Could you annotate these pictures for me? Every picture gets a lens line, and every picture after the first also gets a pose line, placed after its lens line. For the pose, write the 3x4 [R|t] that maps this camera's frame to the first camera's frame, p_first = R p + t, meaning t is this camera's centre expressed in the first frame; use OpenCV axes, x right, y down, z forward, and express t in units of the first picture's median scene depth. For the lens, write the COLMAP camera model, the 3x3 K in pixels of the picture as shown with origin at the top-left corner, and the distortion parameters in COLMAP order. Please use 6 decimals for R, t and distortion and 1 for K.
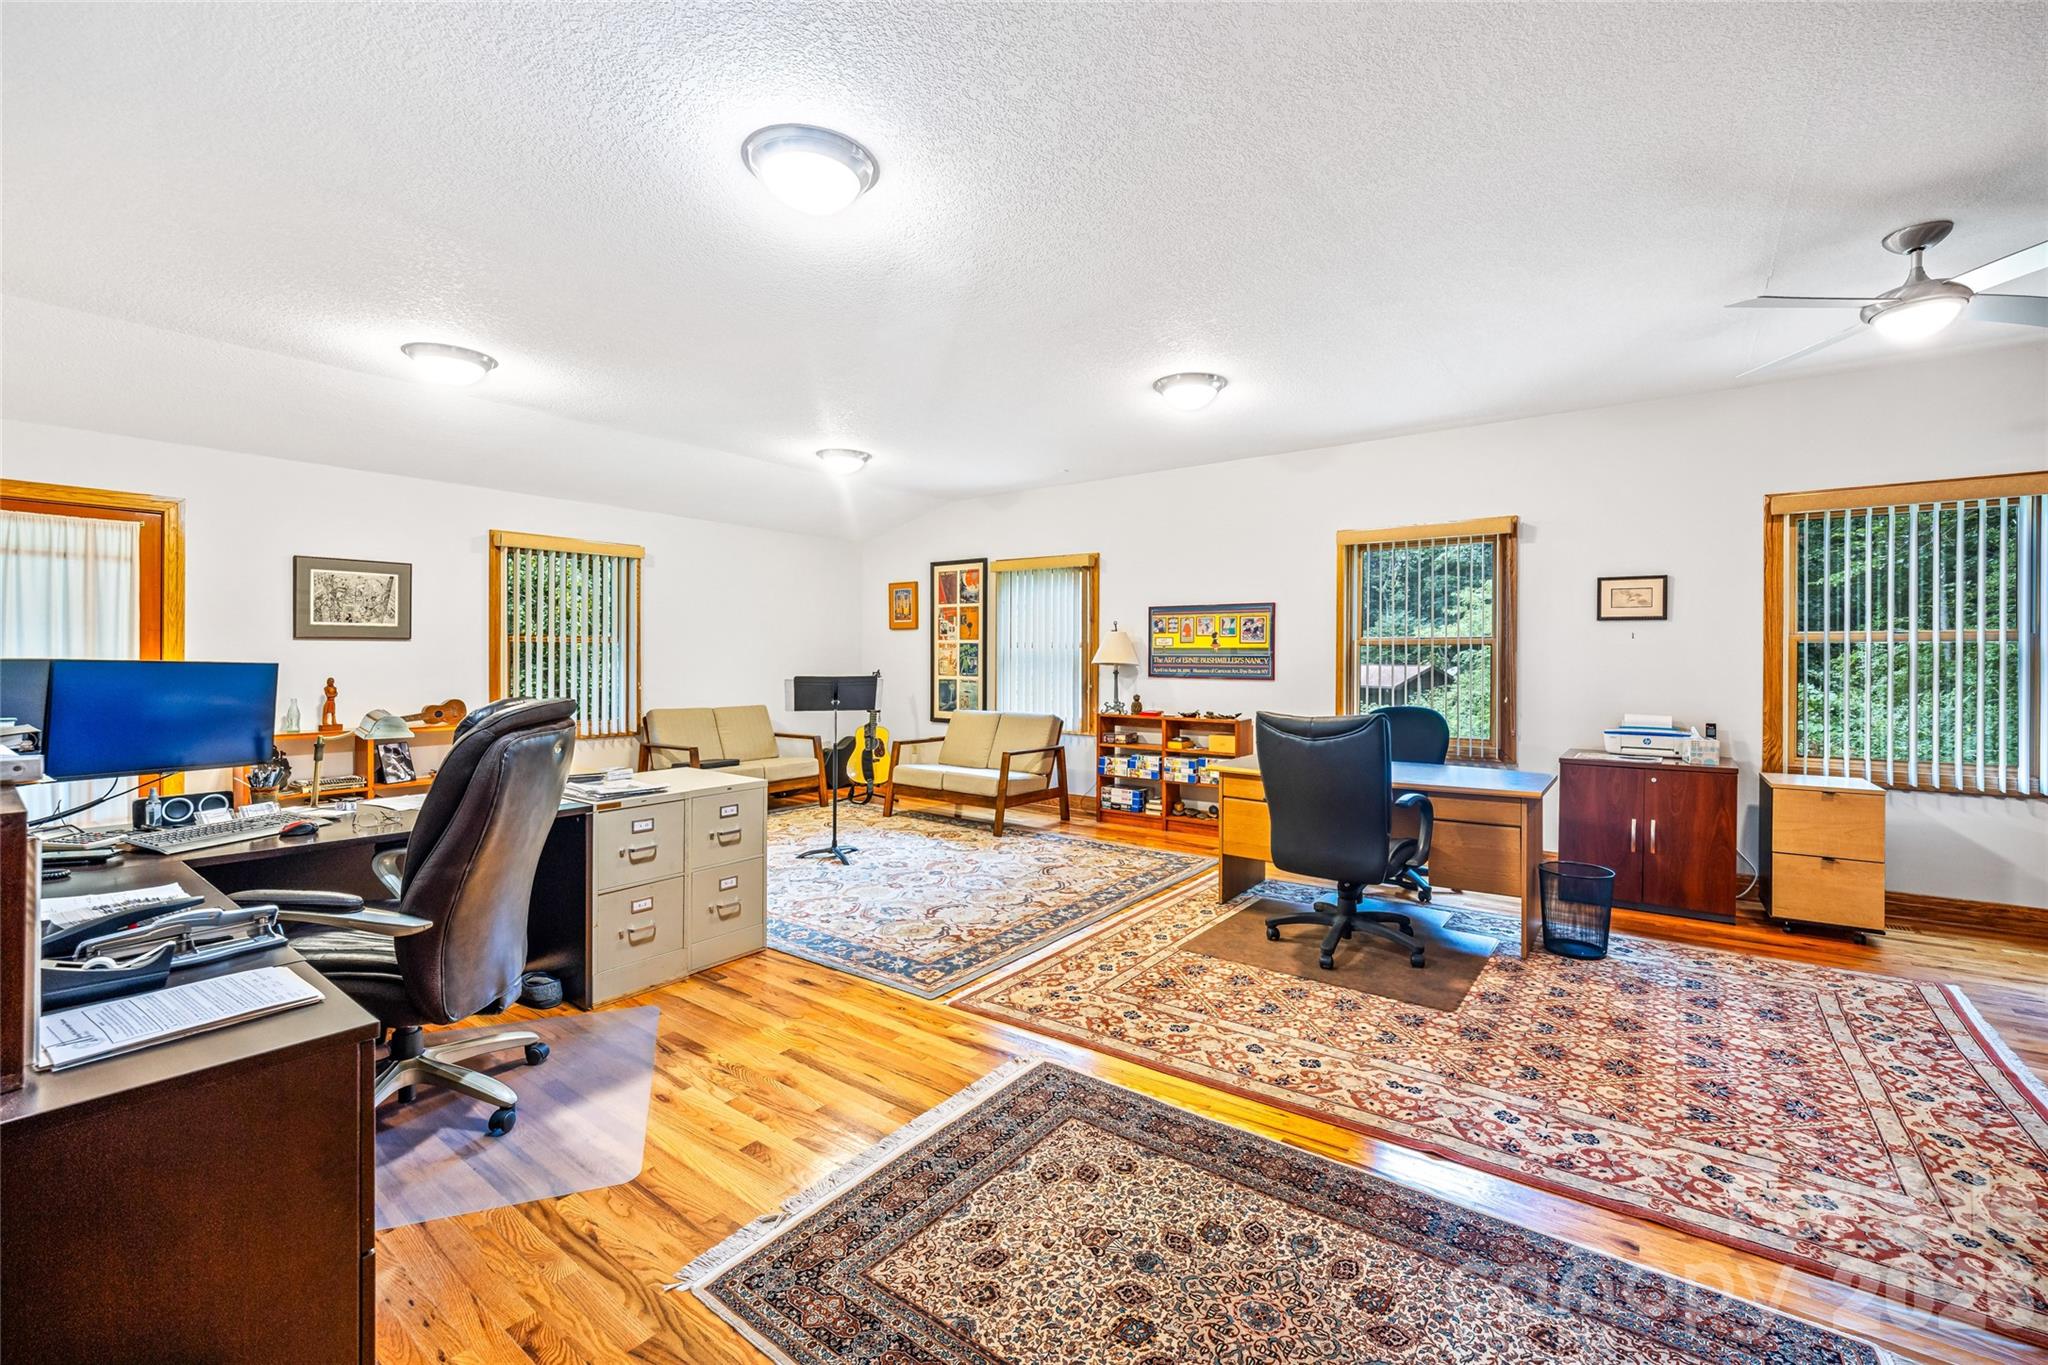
lens RADIAL K [[873.5, 0, 1033.6], [0, 873.5, 661.6], [0, 0, 1]] dist [-0.002627, 0.001007]
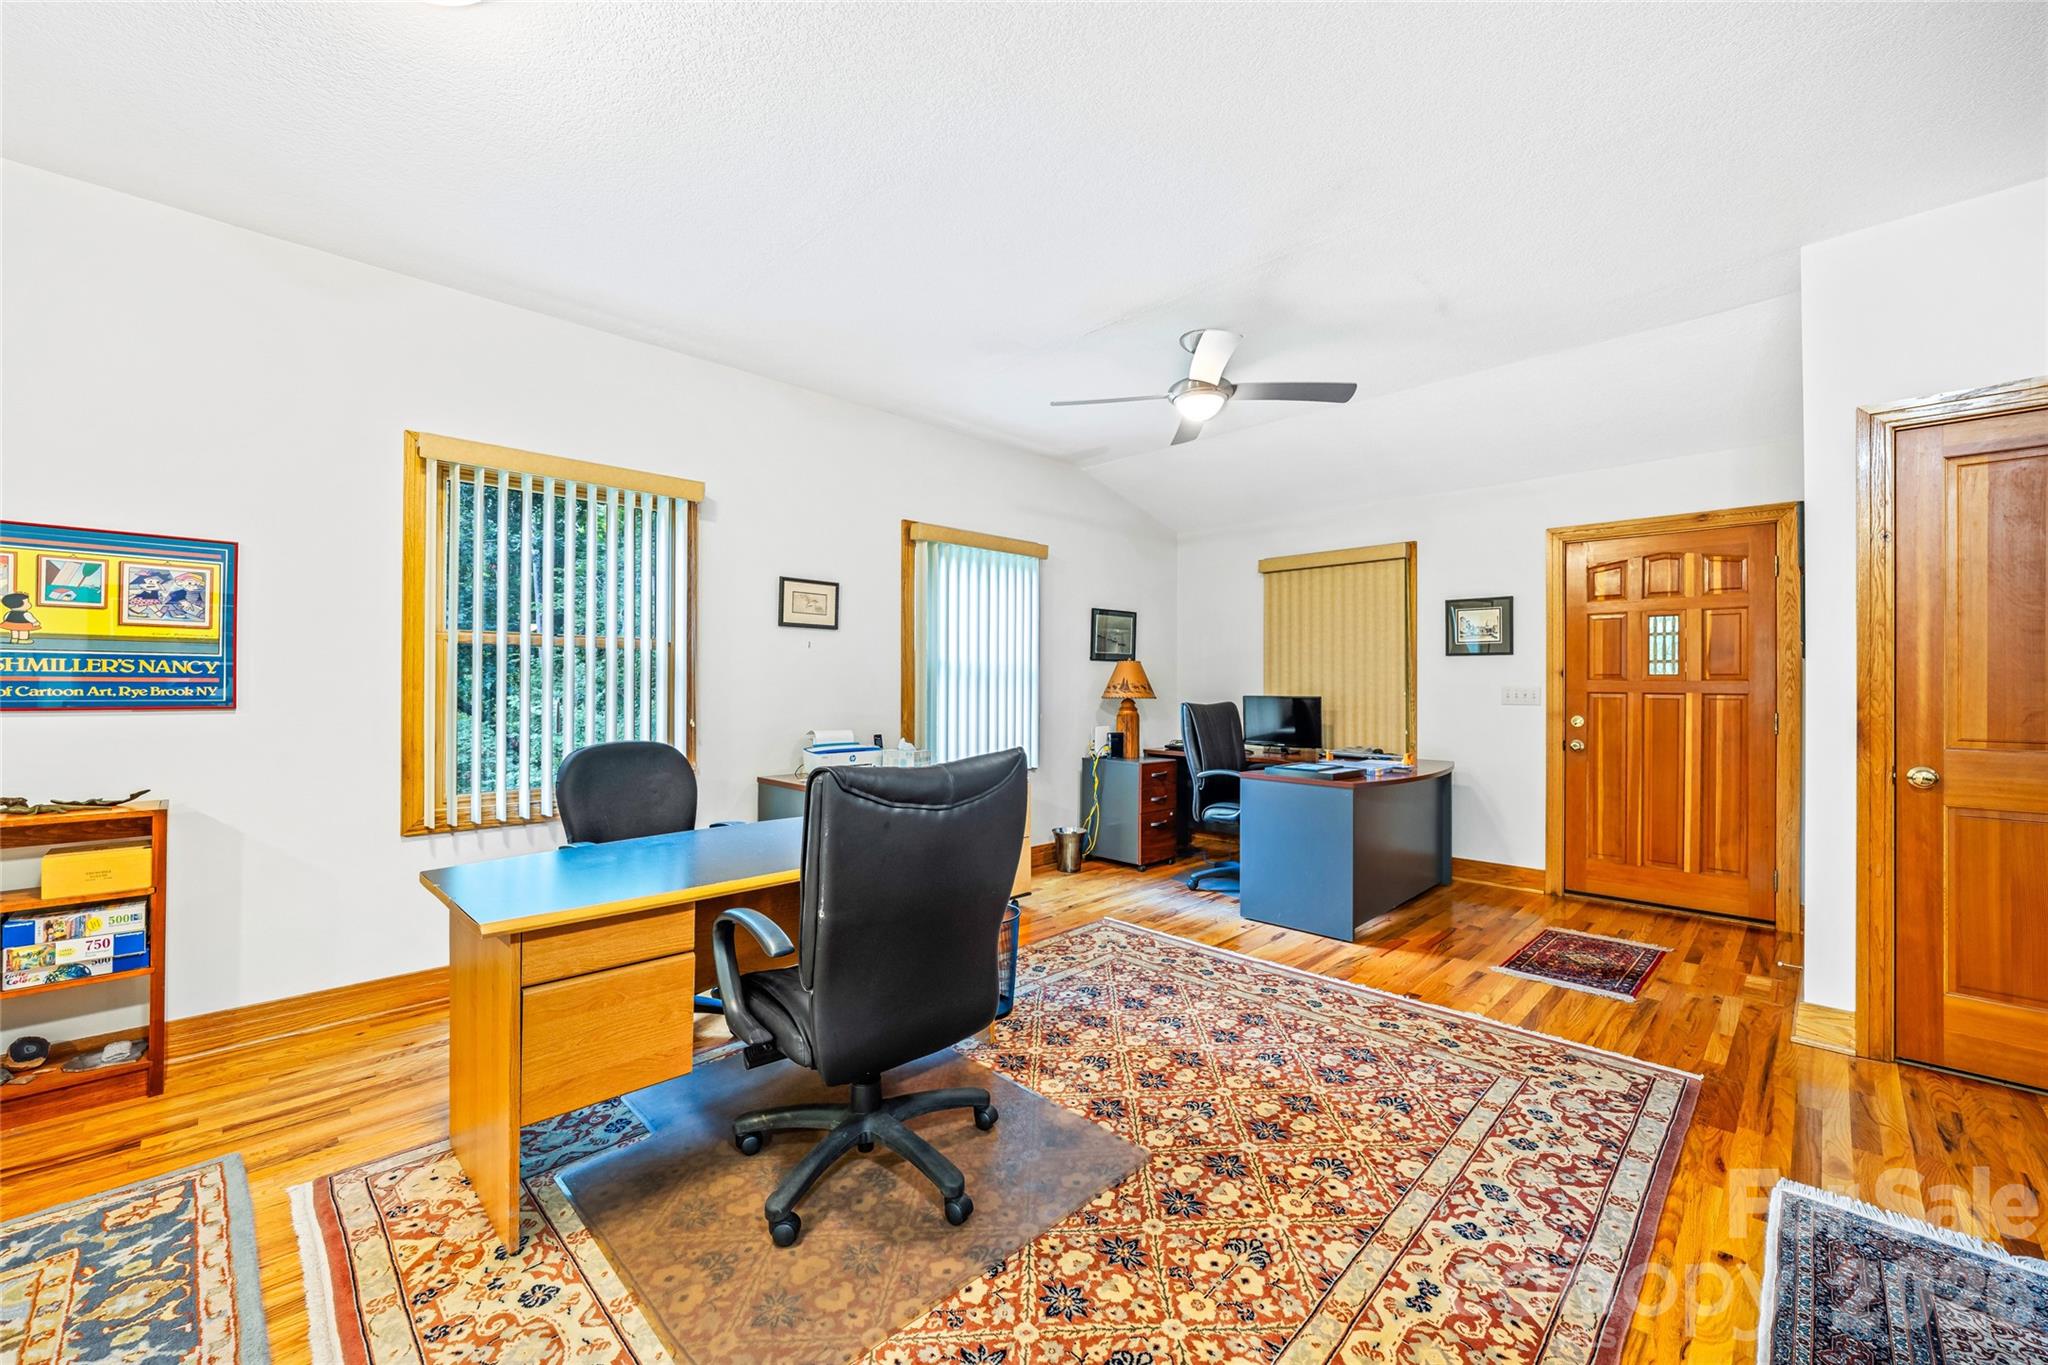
lens RADIAL K [[806.6, 0, 1065.1], [0, 806.6, 678.3], [0, 0, 1]] dist [-0.003794, 0.000300]
pose [[0.122468, 0.002459, 0.992469, -0.091247], [0.000291, 0.999997, -0.002514, 0.005735], [-0.992472, 0.000597, 0.122467, 0.488177]]
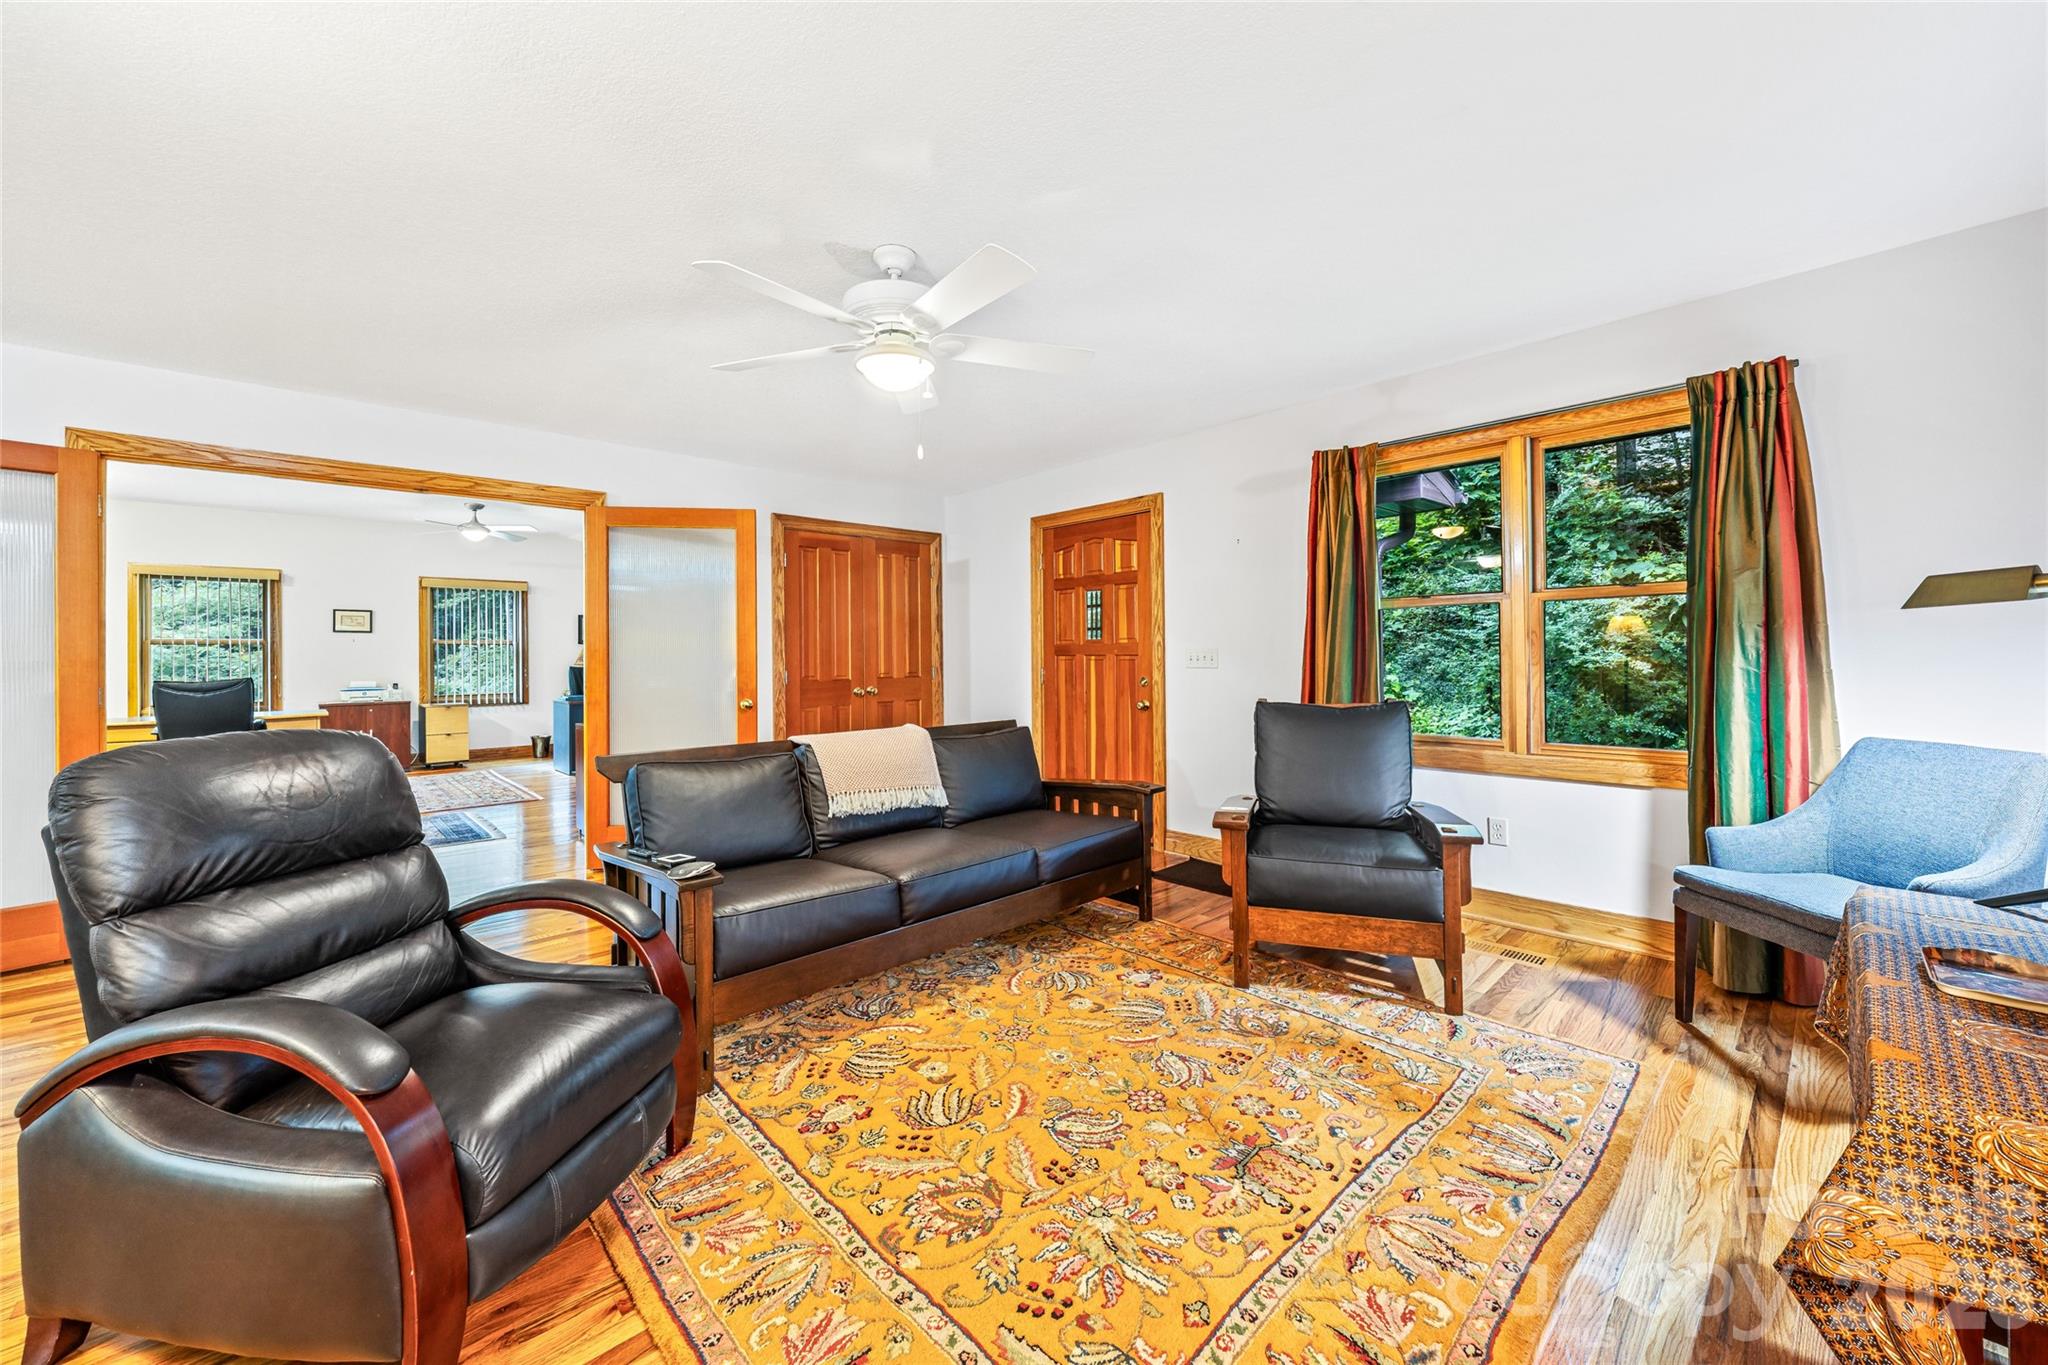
lens RADIAL K [[774.6, 0, 1016.9], [0, 774.6, 661.4], [0, 0, 1]] dist [-0.002543, -0.000501]
pose [[0.189303, -0.007537, 0.981890, -0.552877], [0.010585, 0.999928, 0.005635, 0.017427], [-0.981862, 0.009326, 0.189369, -0.591172]]
